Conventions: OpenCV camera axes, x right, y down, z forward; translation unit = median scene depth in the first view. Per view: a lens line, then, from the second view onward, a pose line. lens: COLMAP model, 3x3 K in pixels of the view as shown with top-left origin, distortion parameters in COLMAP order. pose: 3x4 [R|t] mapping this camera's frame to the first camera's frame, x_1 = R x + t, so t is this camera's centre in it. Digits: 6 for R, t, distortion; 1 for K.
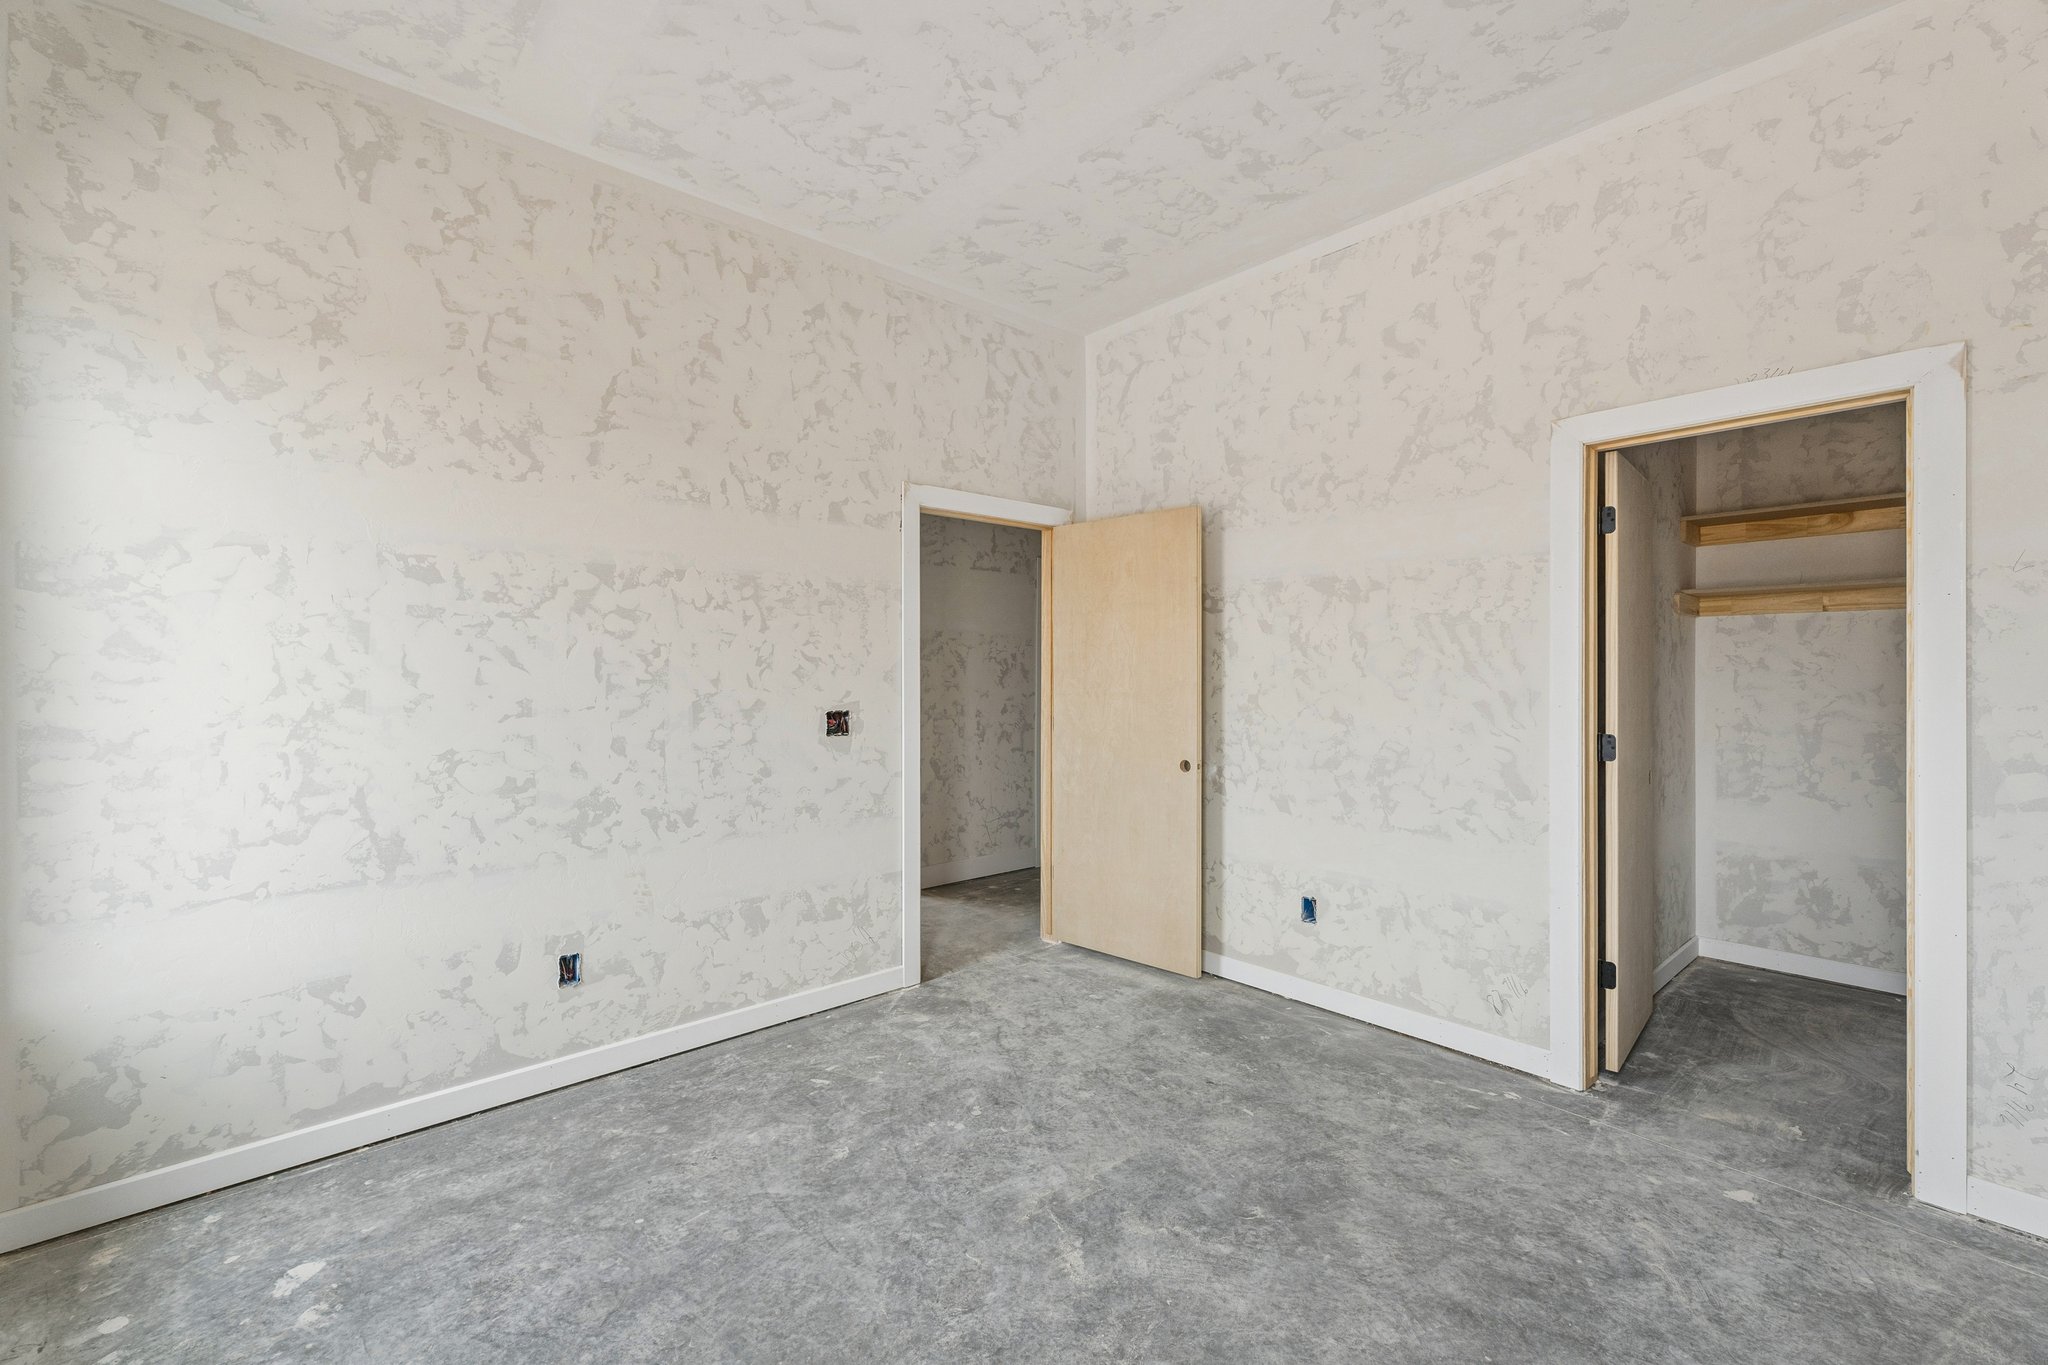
lens RADIAL K [[856.5, 0, 1024.0], [0, 856.5, 682.5], [0, 0, 1]] dist [0.002607, 0.000029]
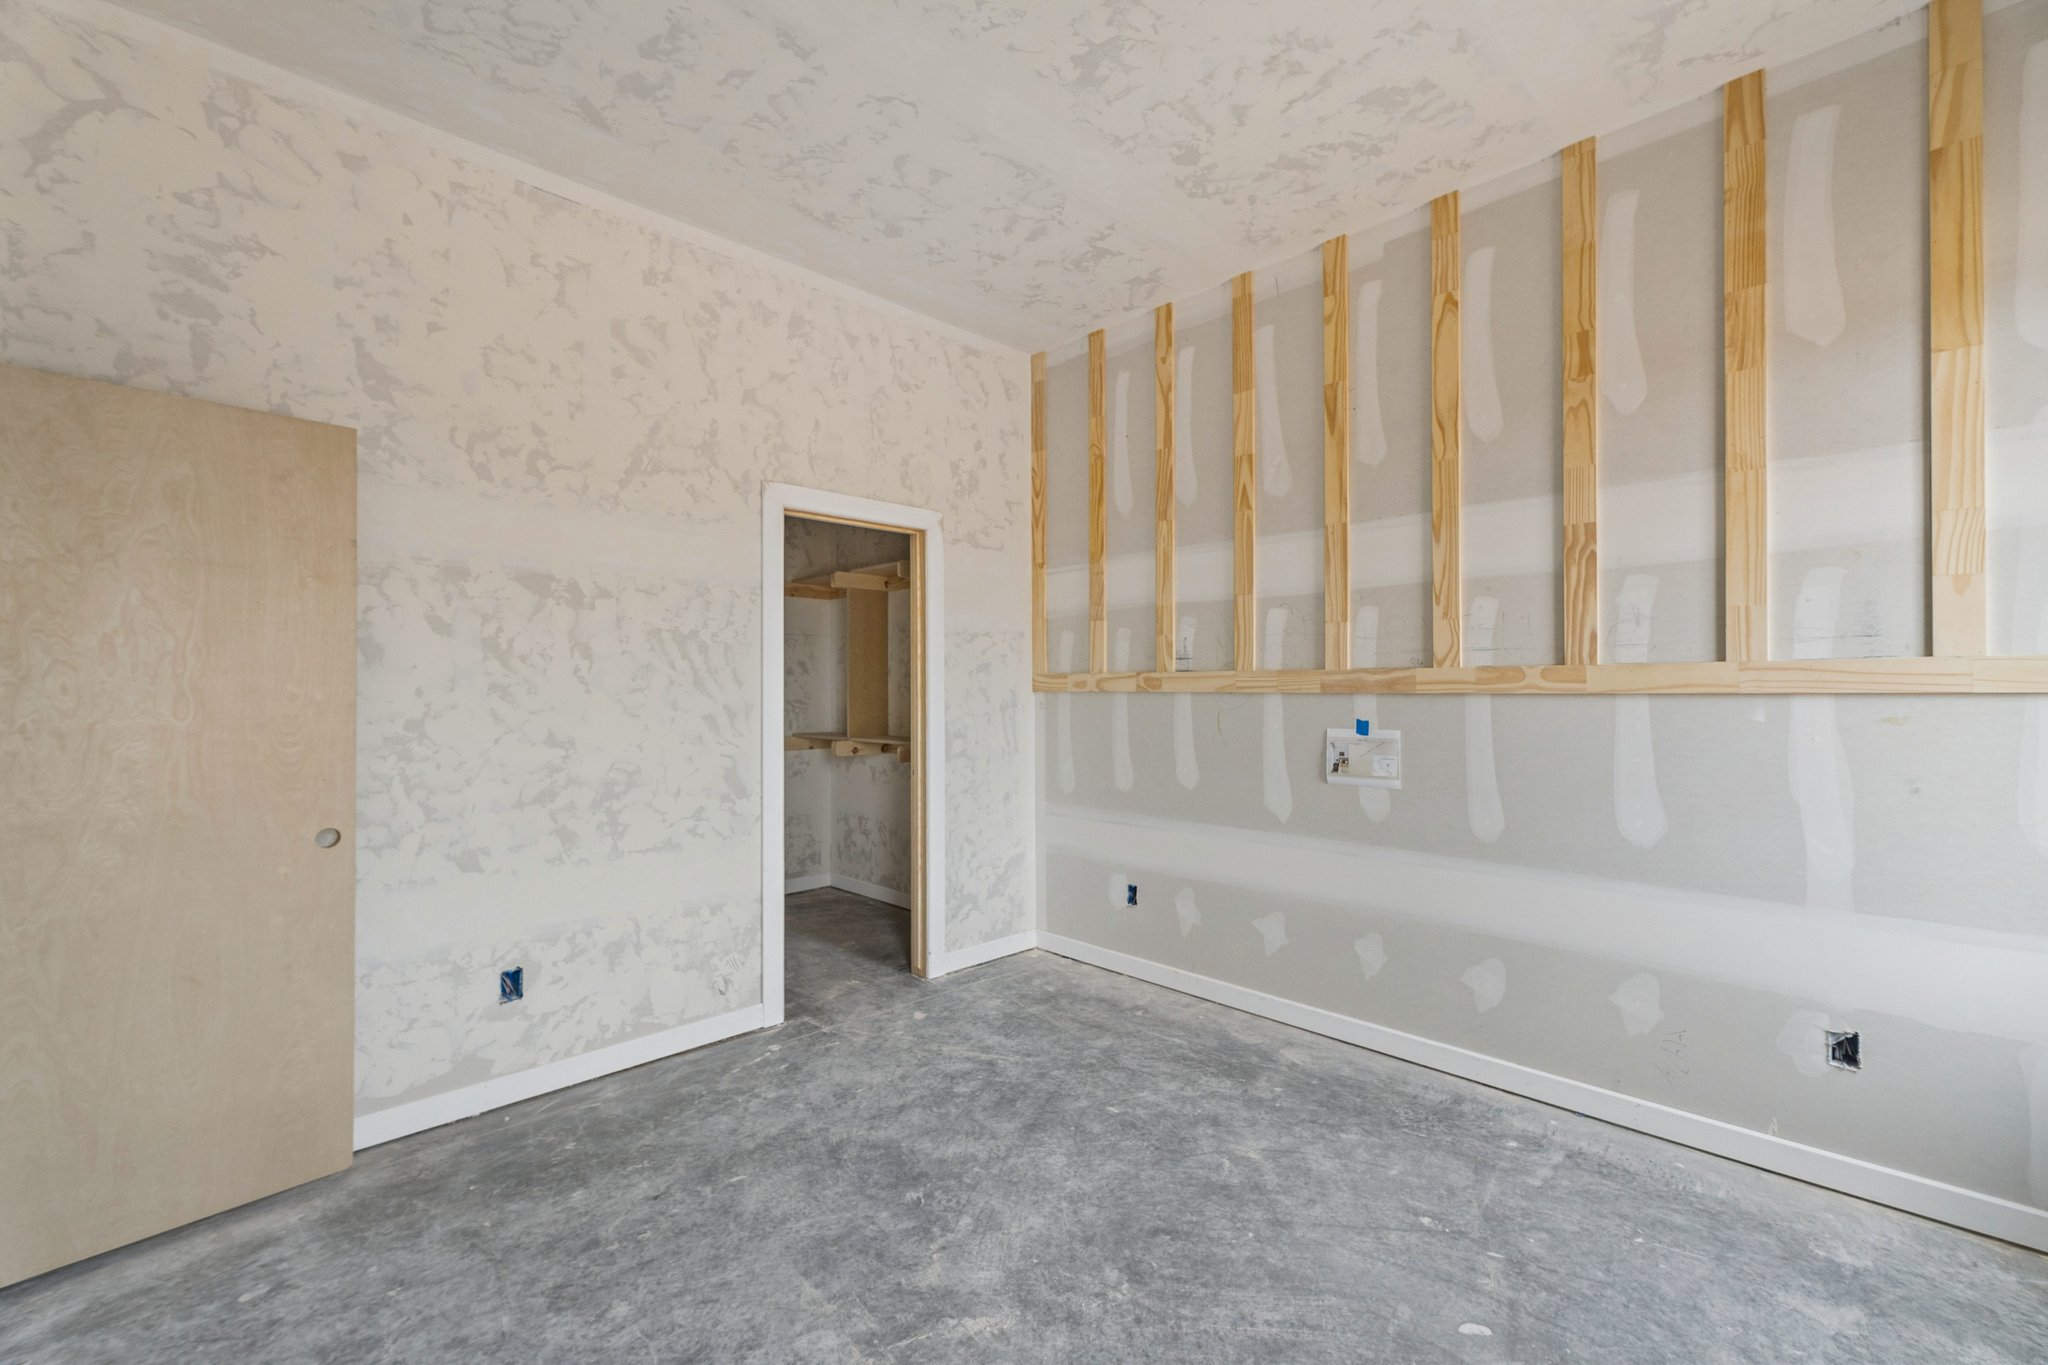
lens RADIAL K [[859.2, 0, 1017.1], [0, 859.2, 688.0], [0, 0, 1]] dist [0.002469, 0.000247]
pose [[-0.042023, 0.000599, 0.999116, -0.563375], [0.013213, 0.999913, -0.000044, -0.006280], [-0.999029, 0.013200, -0.042027, 0.642690]]
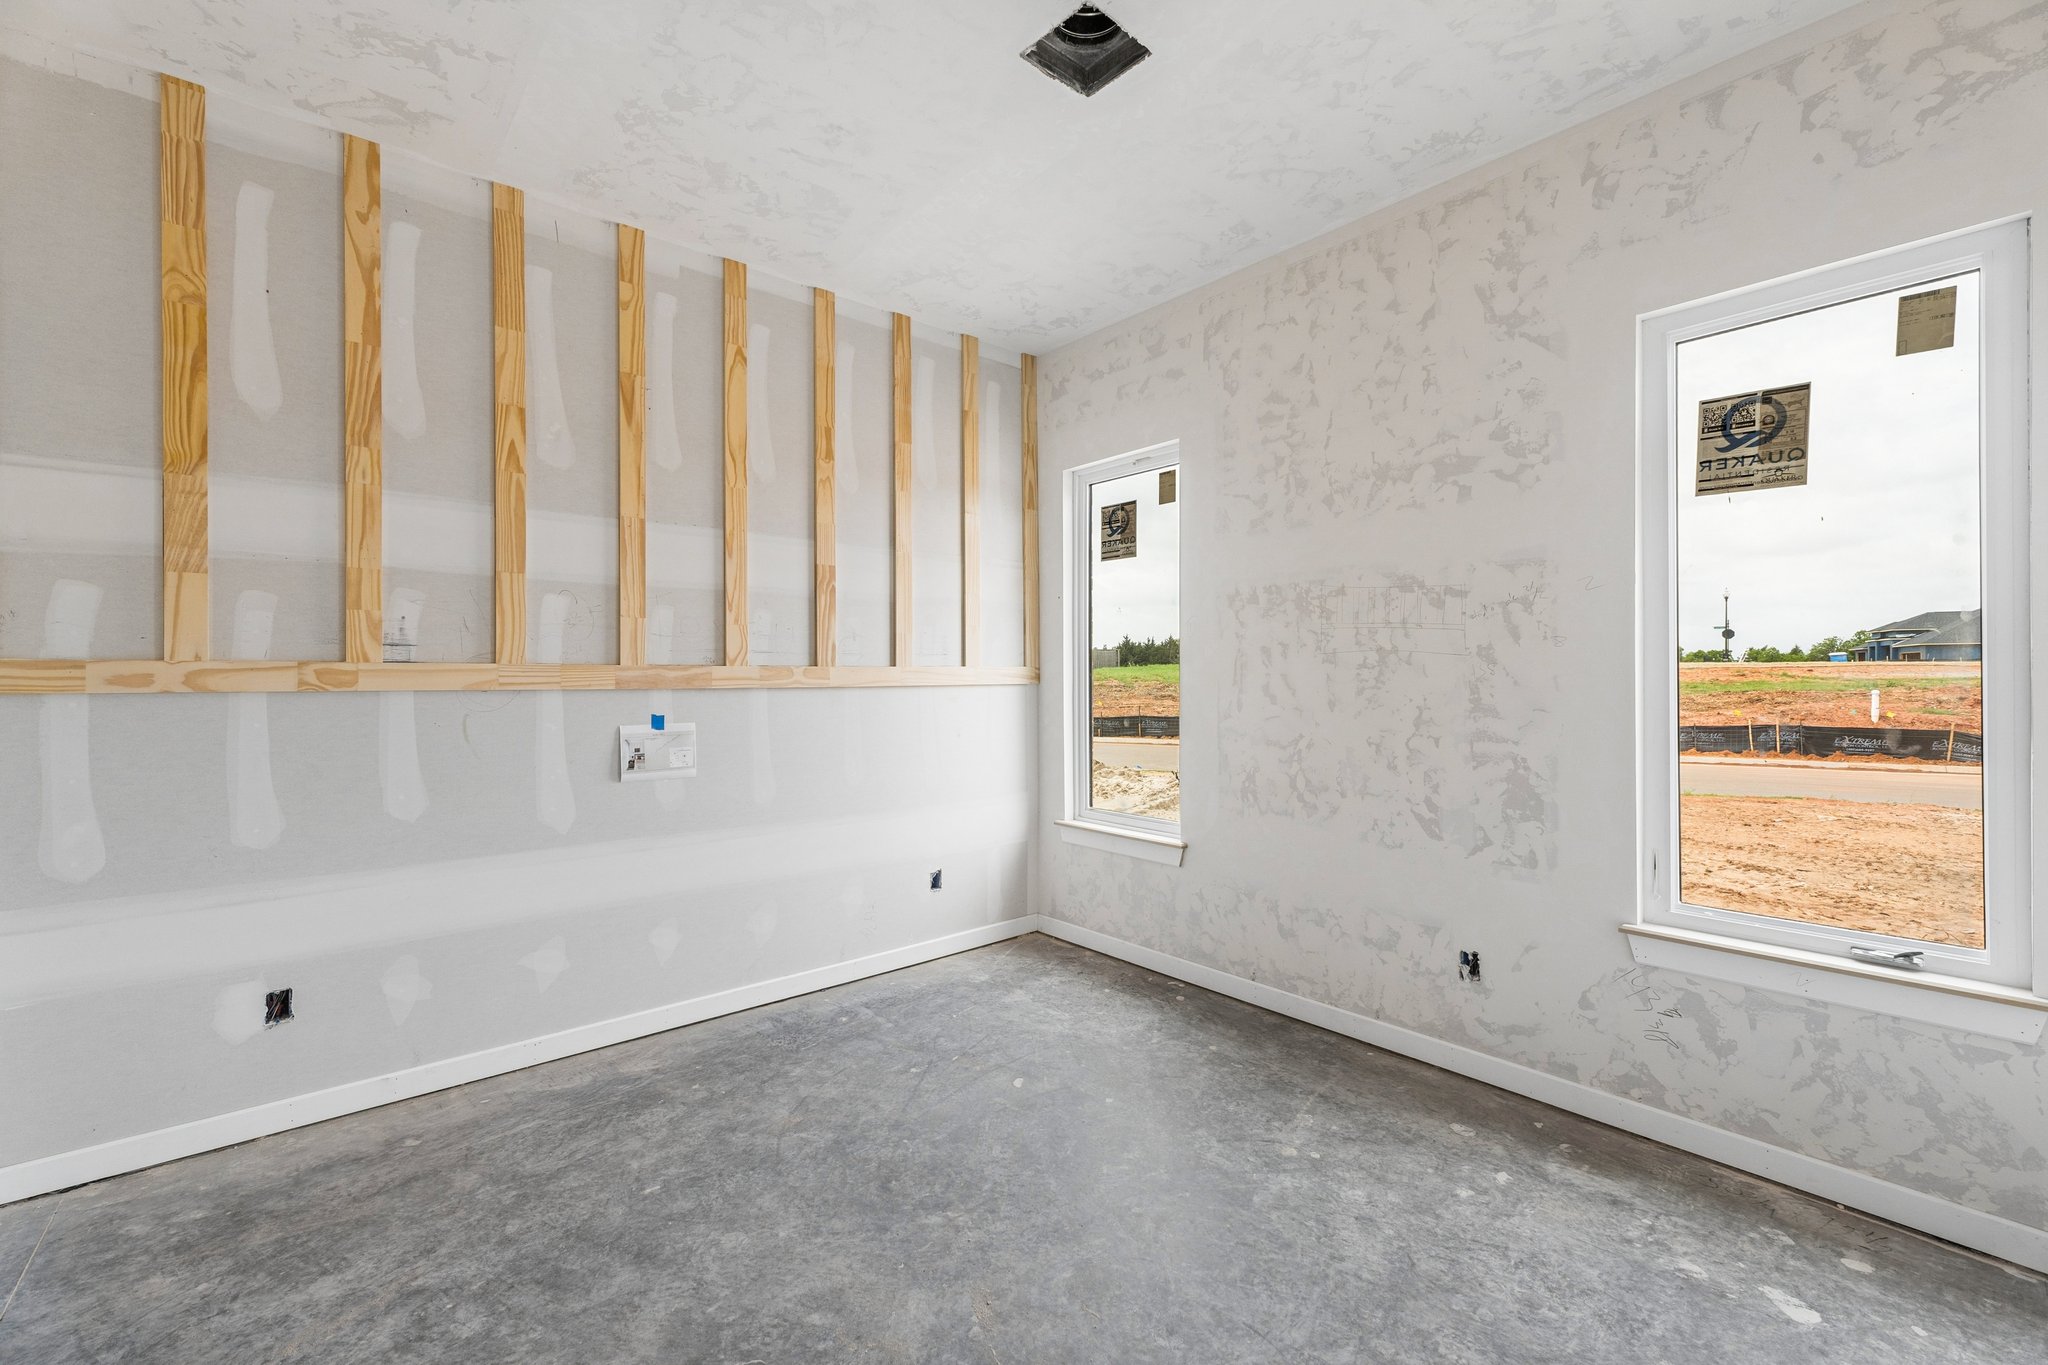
lens RADIAL K [[859.2, 0, 1017.1], [0, 859.2, 688.0], [0, 0, 1]] dist [0.002469, 0.000247]
pose [[-0.999841, 0.004992, 0.017095, 0.000972], [0.005334, 0.999786, 0.020012, -0.014788], [-0.016992, 0.020100, -0.999654, 1.250744]]
